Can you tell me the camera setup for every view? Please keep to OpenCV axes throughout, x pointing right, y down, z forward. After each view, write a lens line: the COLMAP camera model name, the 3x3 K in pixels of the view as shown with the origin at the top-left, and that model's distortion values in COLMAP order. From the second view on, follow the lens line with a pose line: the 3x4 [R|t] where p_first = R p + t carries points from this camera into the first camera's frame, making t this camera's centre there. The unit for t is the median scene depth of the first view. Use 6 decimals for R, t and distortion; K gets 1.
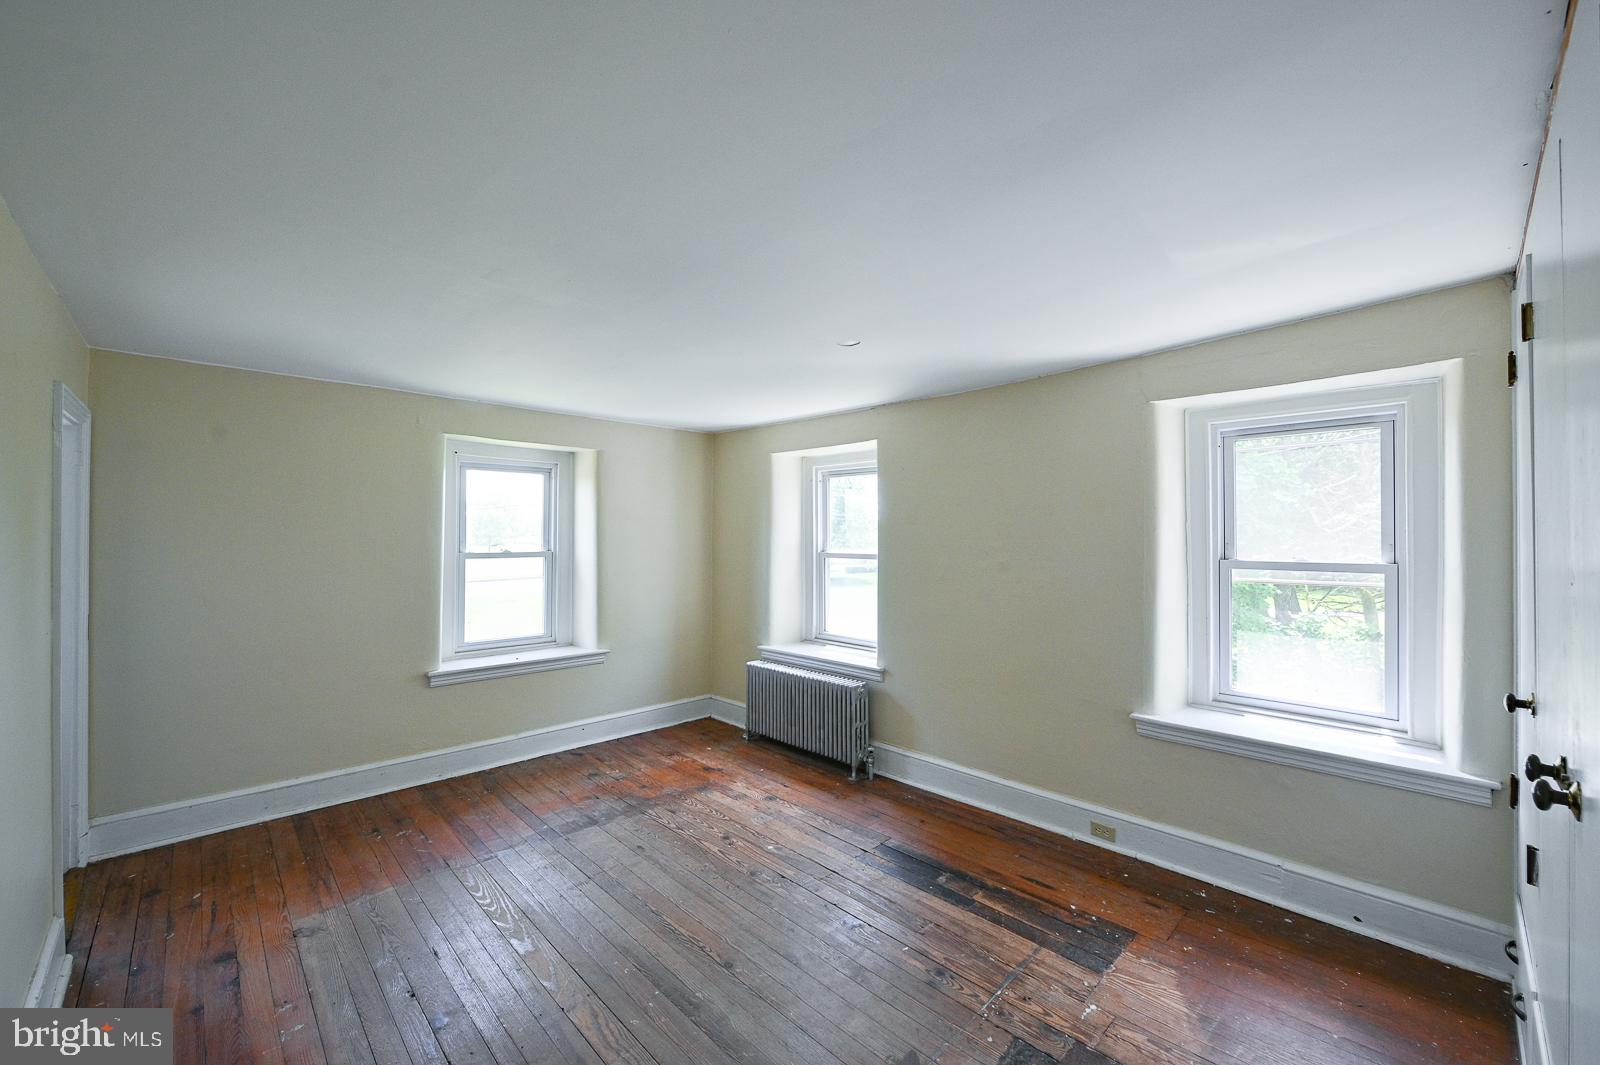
lens RADIAL K [[638.2, 0, 800.0], [0, 638.2, 532.5], [0, 0, 1]] dist [-0.006972, -0.000428]
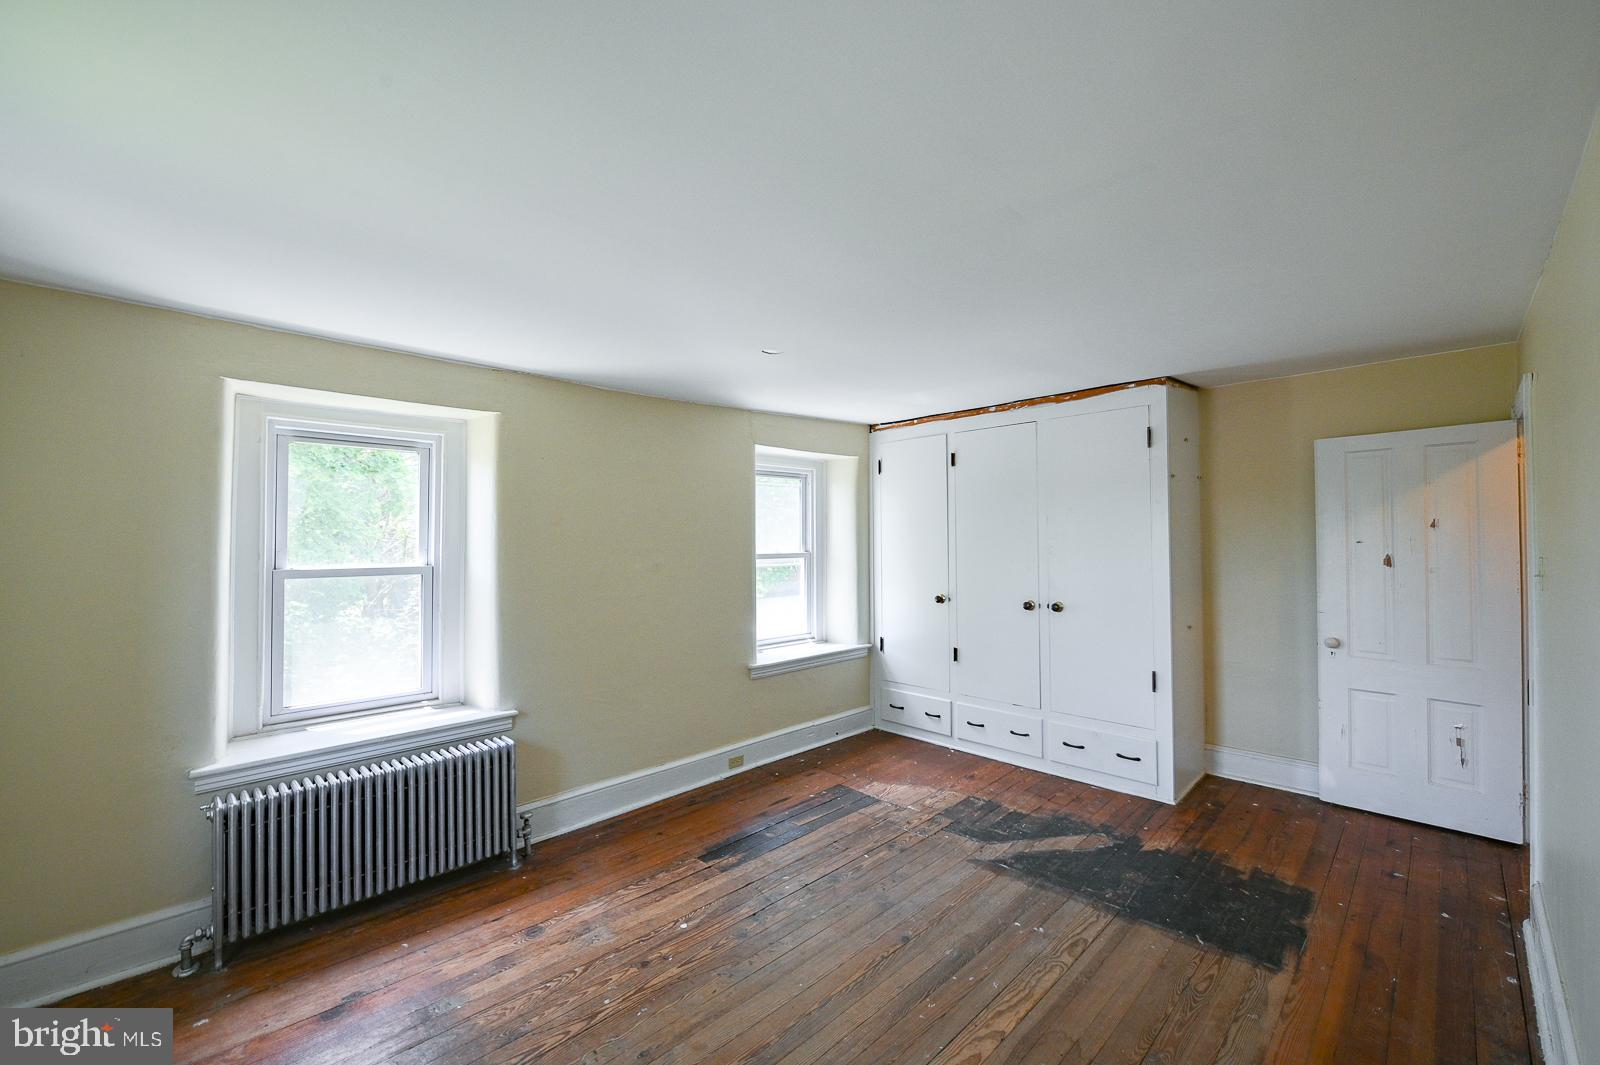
lens RADIAL K [[657.6, 0, 812.7], [0, 657.6, 536.3], [0, 0, 1]] dist [-0.010137, -0.000167]
pose [[-0.022022, 0.006396, 0.999737, -0.837207], [0.004546, 0.999970, -0.006298, 0.011270], [-0.999747, 0.004407, -0.022050, 0.817301]]
